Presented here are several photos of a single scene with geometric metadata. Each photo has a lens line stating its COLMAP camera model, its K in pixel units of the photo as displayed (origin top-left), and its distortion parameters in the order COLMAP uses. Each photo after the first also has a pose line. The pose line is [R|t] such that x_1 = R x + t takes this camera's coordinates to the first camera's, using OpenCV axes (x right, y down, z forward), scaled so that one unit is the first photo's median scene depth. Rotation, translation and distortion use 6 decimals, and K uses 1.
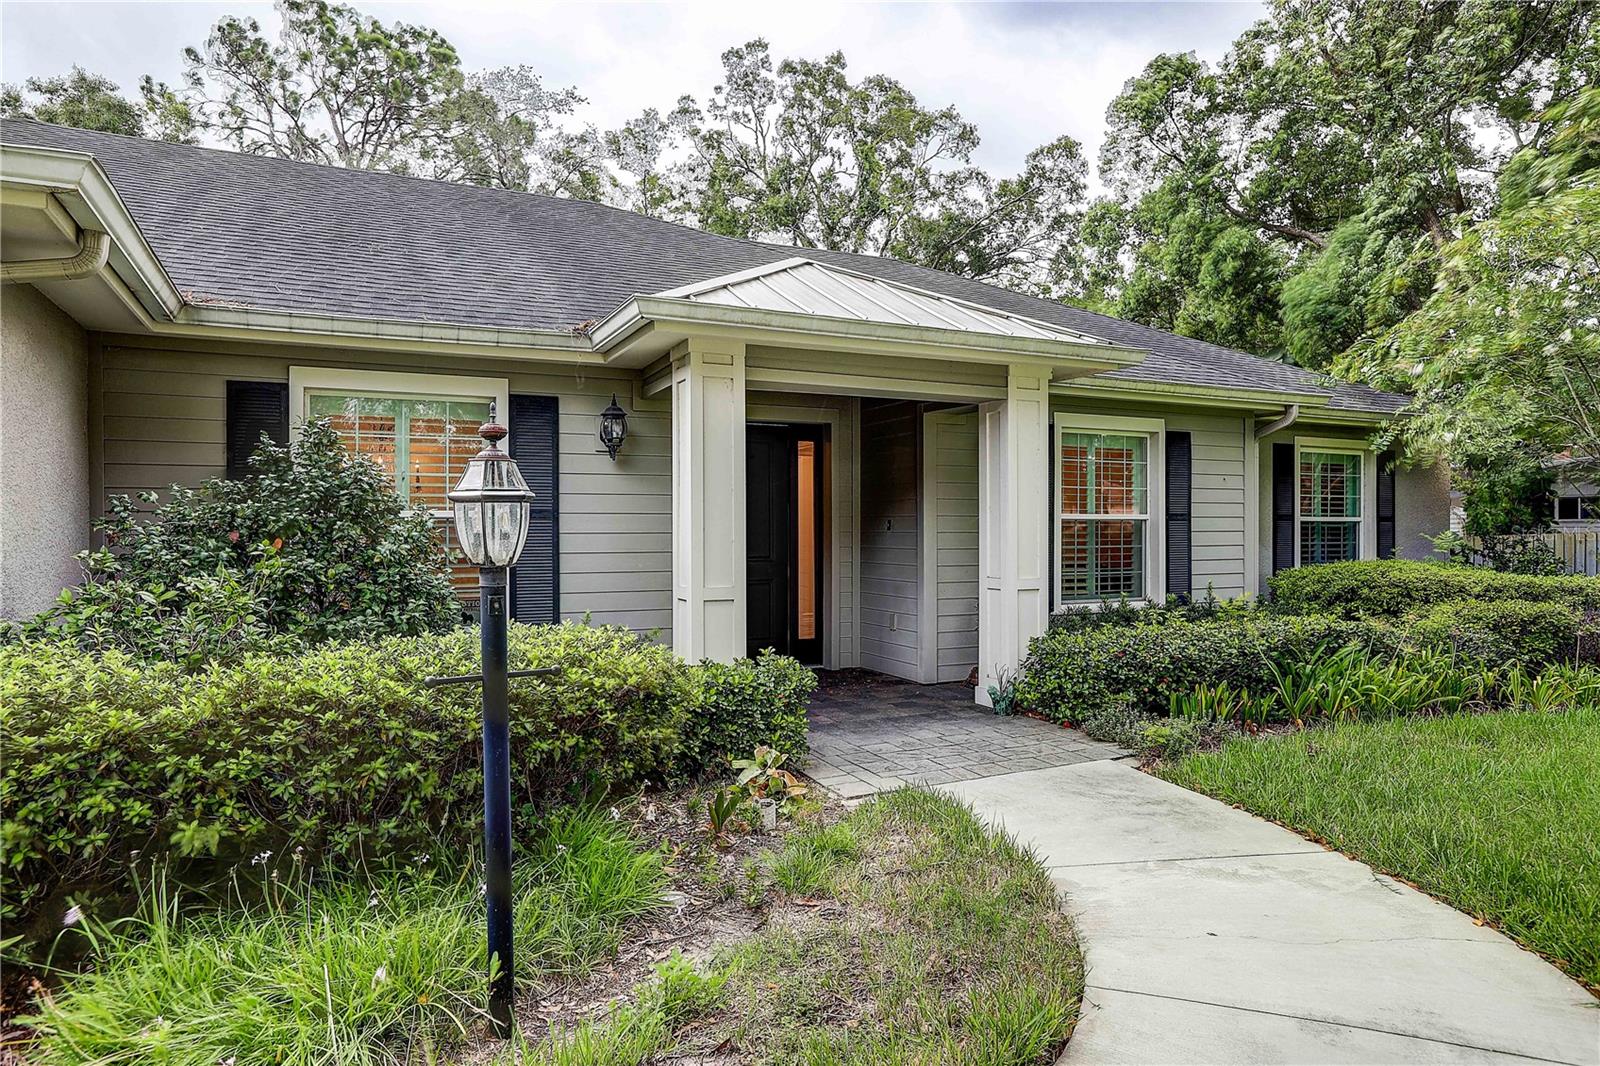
lens RADIAL K [[977.2, 0, 805.0], [0, 977.2, 531.8], [0, 0, 1]] dist [-0.004416, -0.000752]
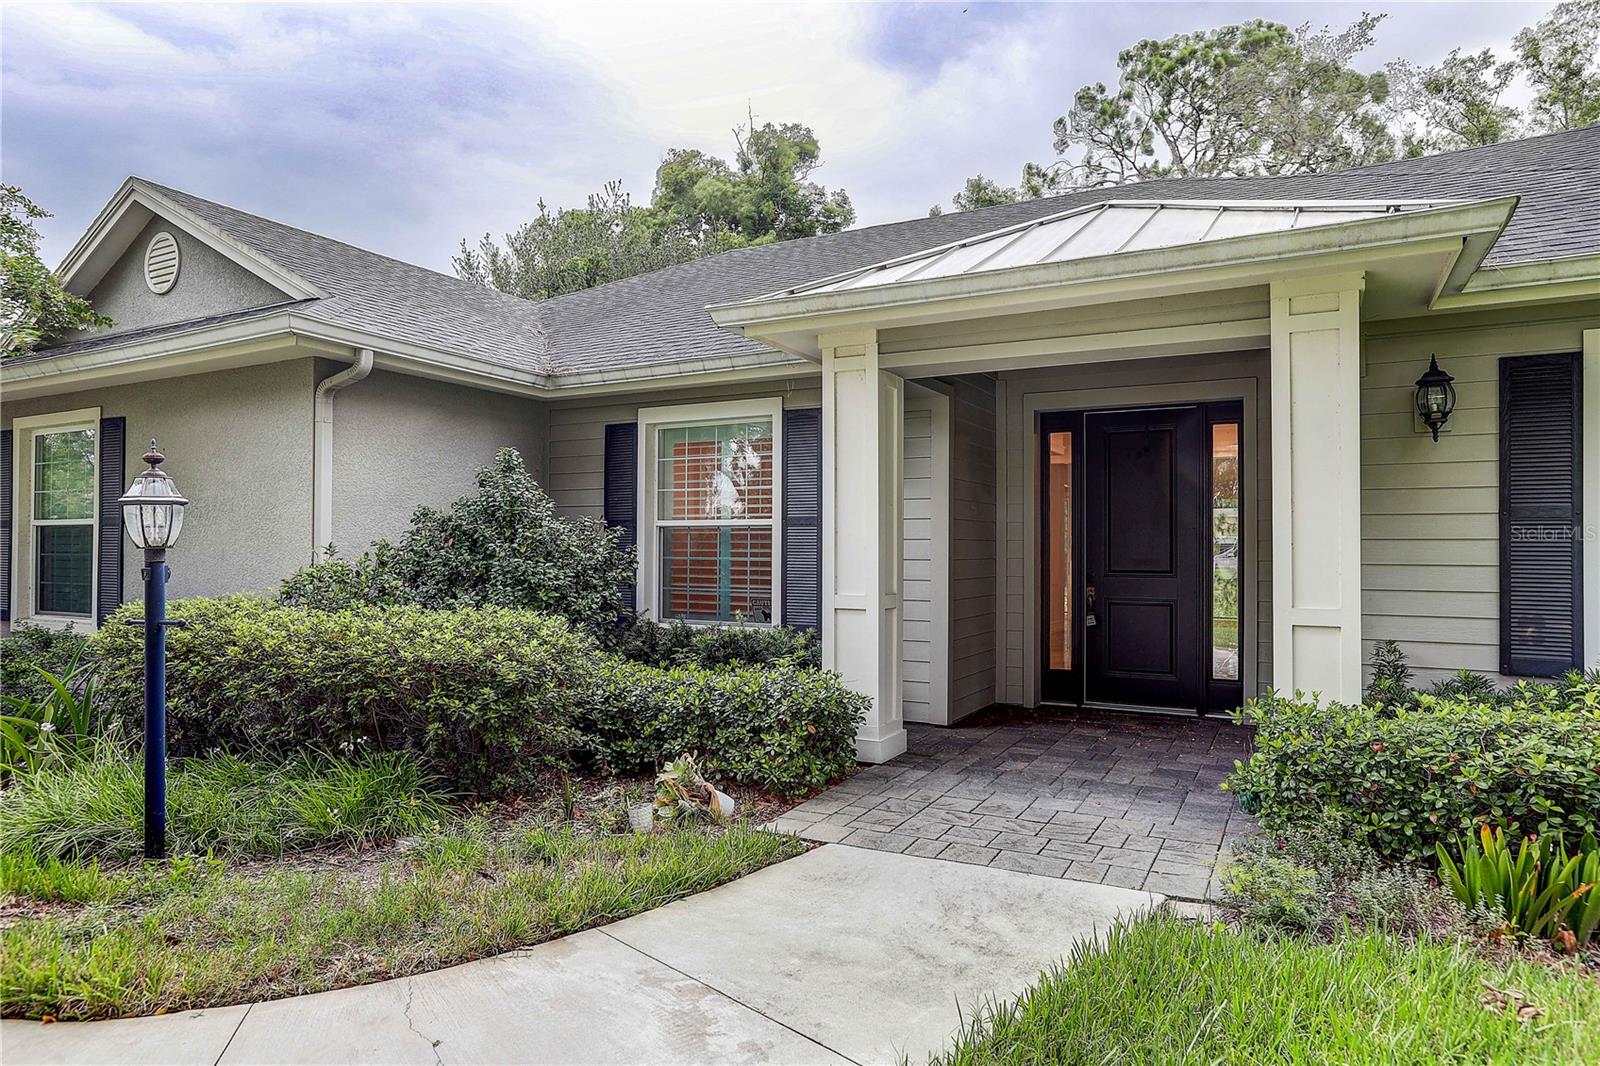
lens RADIAL K [[977.2, 0, 805.0], [0, 977.2, 531.8], [0, 0, 1]] dist [-0.004416, -0.000752]
pose [[0.572948, -0.006250, -0.819568, 0.554310], [-0.005262, 0.999922, -0.011305, 0.006868], [0.819575, 0.010790, 0.572870, 0.360707]]
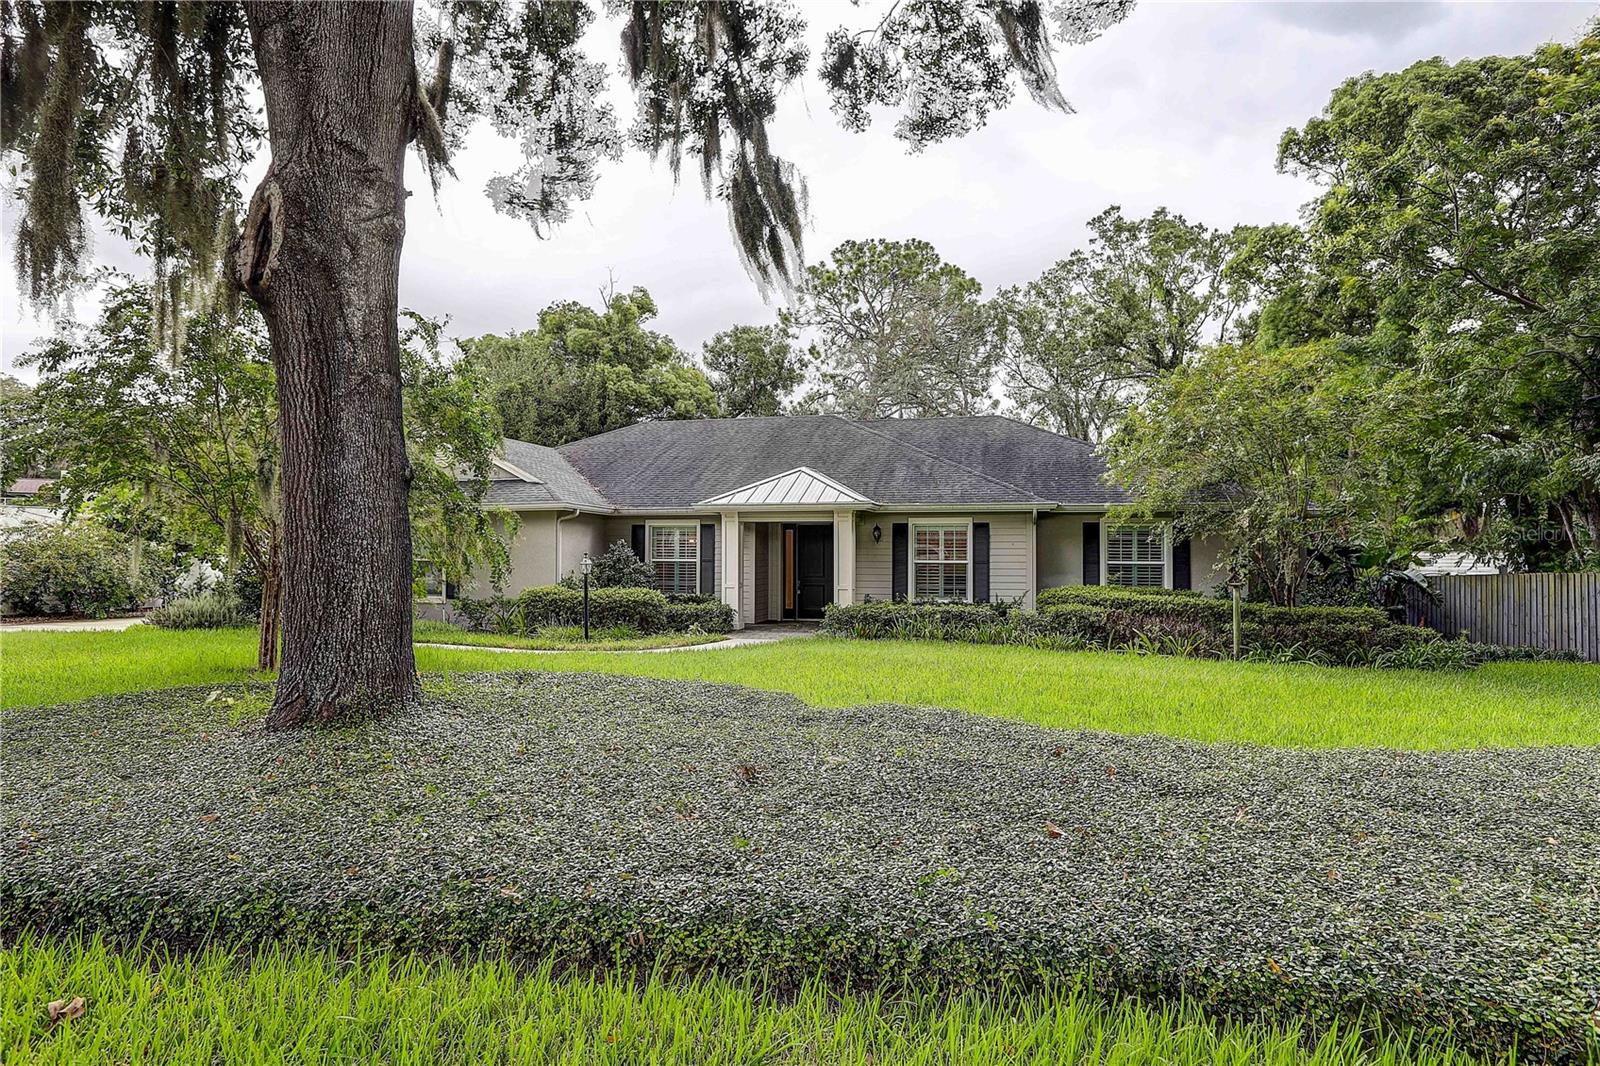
lens RADIAL K [[892.6, 0, 800.0], [0, 892.6, 533.0], [0, 0, 1]] dist [-0.022352, 0.000142]
pose [[0.756010, -0.002455, -0.654555, 1.772409], [-0.008267, 0.999877, -0.013298, -0.065827], [0.654508, 0.015464, 0.755897, -0.978966]]
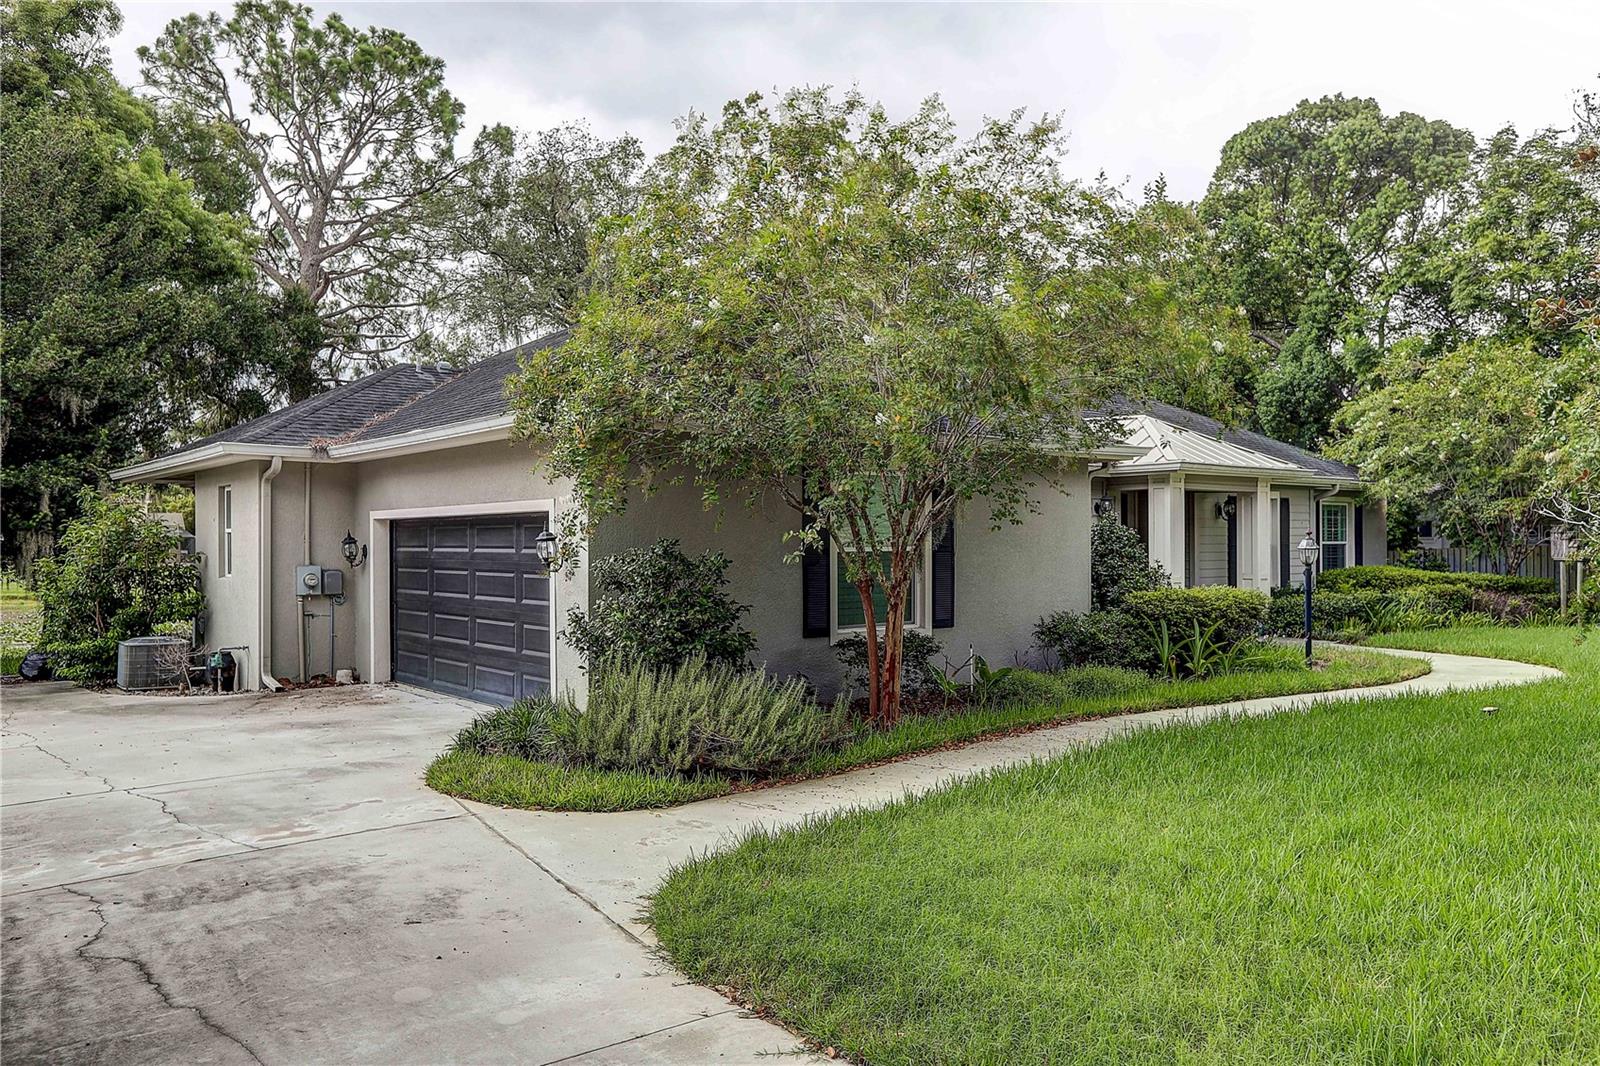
lens RADIAL K [[1227.4, 0, 800.0], [0, 1227.4, 533.0], [0, 0, 1]] dist [-0.001299, -0.000247]
pose [[0.968609, -0.003199, 0.248568, -1.433482], [0.005593, 0.999945, -0.008927, -0.025864], [-0.248525, 0.010037, 0.968573, -1.364683]]
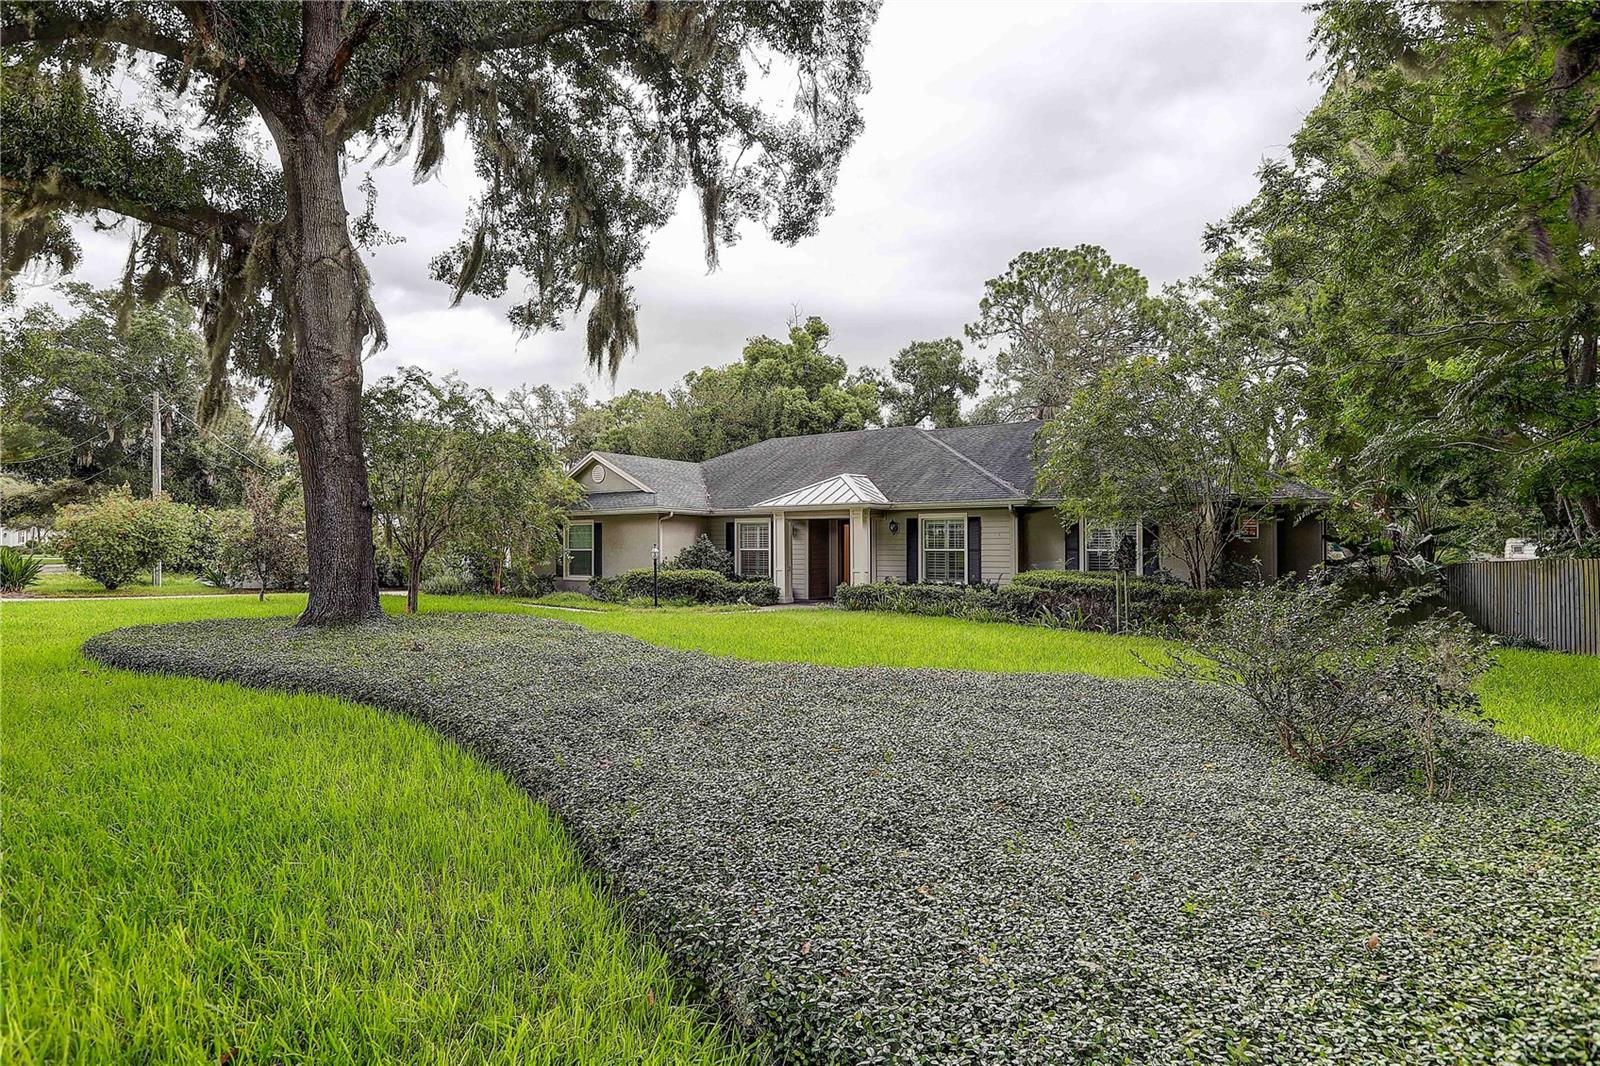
lens RADIAL K [[847.7, 0, 800.0], [0, 847.7, 533.0], [0, 0, 1]] dist [-0.022680, -0.000209]
pose [[0.495858, -0.002810, -0.868399, 2.713644], [0.000808, 0.999996, -0.002774, -0.070734], [0.868404, 0.000674, 0.495858, -0.663475]]
